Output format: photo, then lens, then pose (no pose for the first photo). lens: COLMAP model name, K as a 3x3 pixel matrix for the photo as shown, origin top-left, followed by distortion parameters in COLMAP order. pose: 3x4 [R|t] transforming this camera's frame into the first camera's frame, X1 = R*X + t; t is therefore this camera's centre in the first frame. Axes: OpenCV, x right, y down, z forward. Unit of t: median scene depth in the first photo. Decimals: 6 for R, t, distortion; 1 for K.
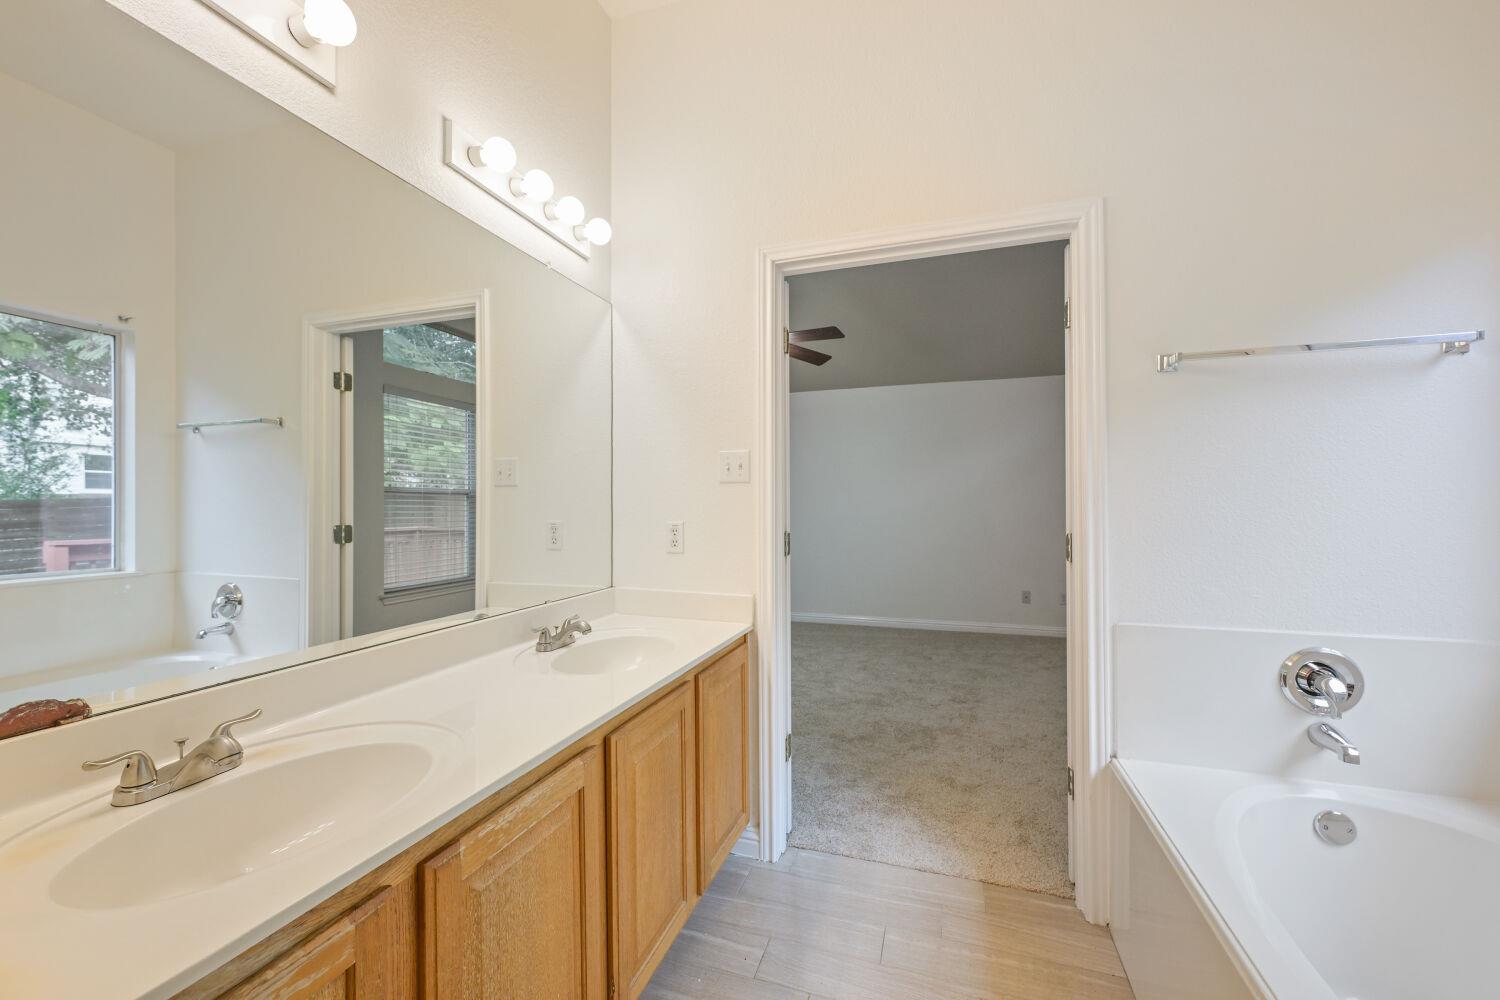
lens RADIAL K [[592.8, 0, 752.0], [0, 592.8, 505.6], [0, 0, 1]] dist [0.001006, -0.000049]
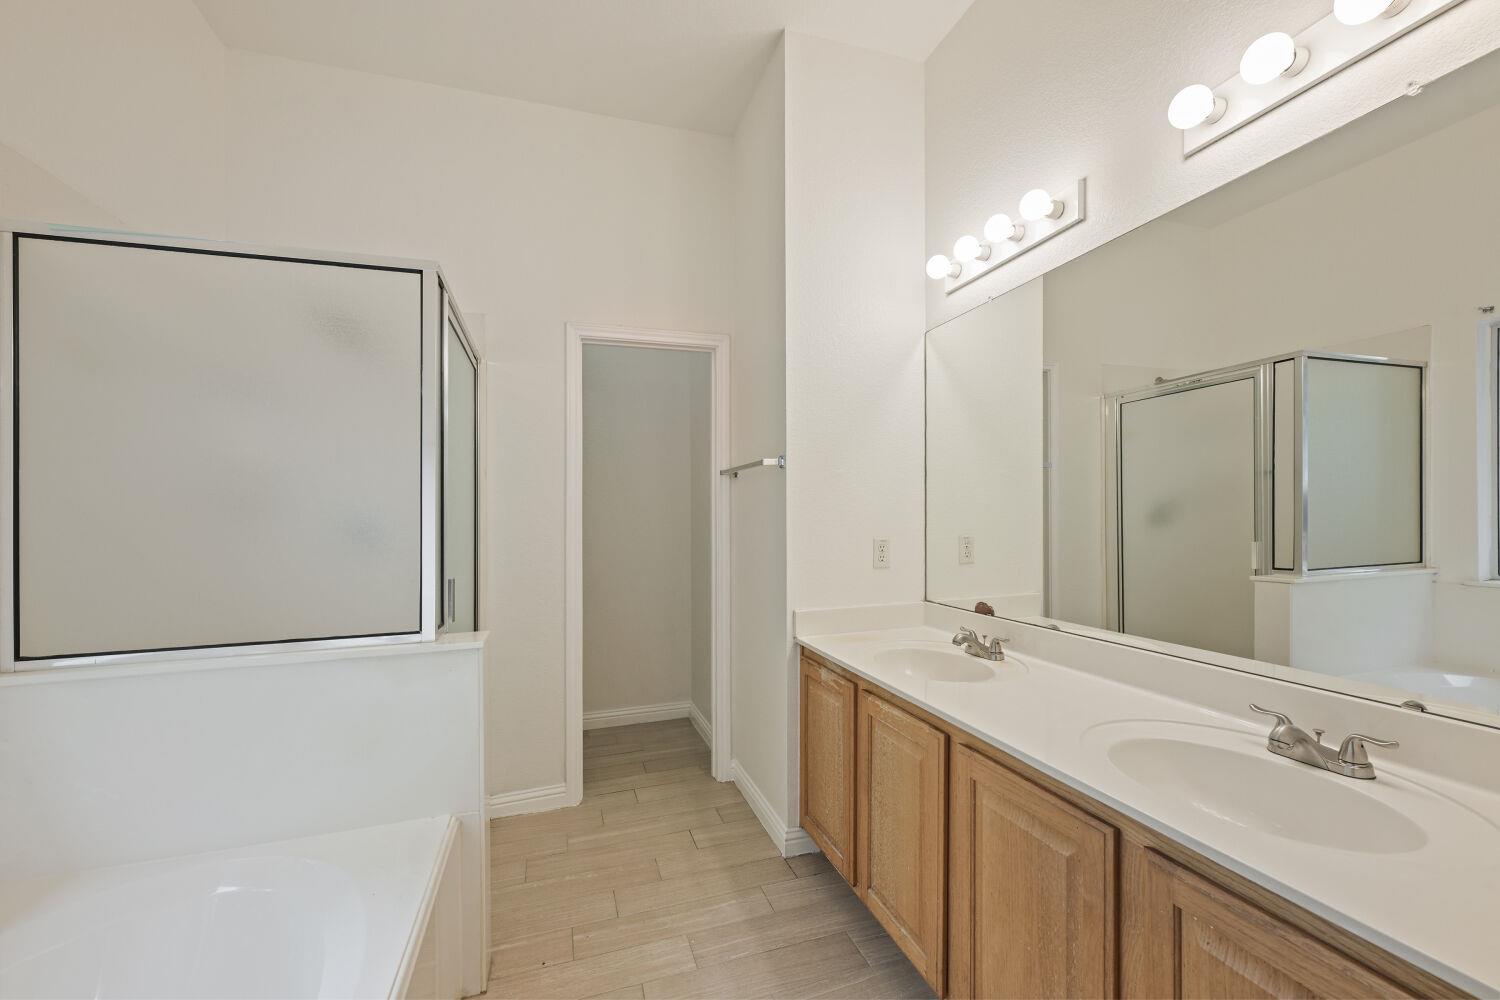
lens RADIAL K [[611.7, 0, 759.4], [0, 611.7, 513.7], [0, 0, 1]] dist [-0.002230, -0.000315]
pose [[-0.803279, 0.021268, -0.595223, 0.726985], [0.023975, 0.999707, 0.003365, -0.038932], [0.595120, -0.011567, -0.803554, 1.747653]]
